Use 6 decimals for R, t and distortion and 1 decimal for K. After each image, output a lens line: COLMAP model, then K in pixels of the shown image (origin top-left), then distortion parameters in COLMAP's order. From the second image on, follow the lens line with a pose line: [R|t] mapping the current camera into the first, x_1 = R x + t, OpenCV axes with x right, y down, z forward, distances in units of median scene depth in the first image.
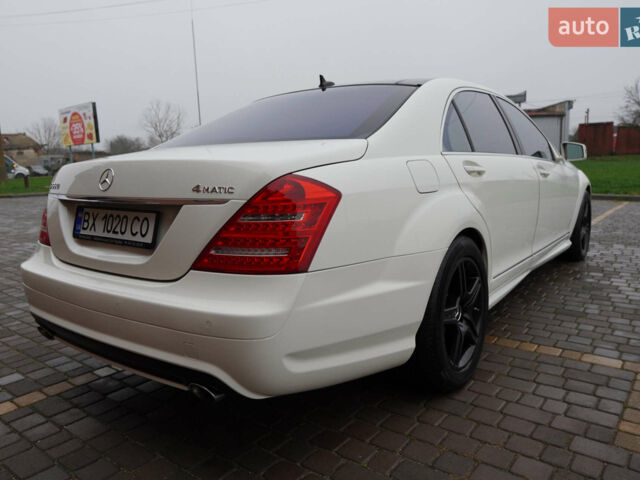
lens RADIAL K [[506.1, 0, 319.8], [0, 506.1, 248.5], [0, 0, 1]] dist [0.001287, 0.003089]
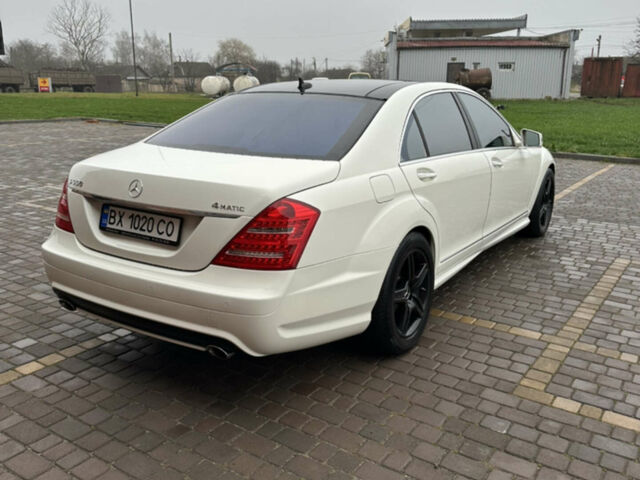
lens RADIAL K [[608.1, 0, 320.0], [0, 608.1, 240.0], [0, 0, 1]] dist [0.110927, -0.019325]
pose [[0.996966, 0.023176, 0.074312, -0.057043], [-0.028933, 0.996584, 0.077349, -0.112582], [-0.072265, -0.079264, 0.994231, -0.468439]]
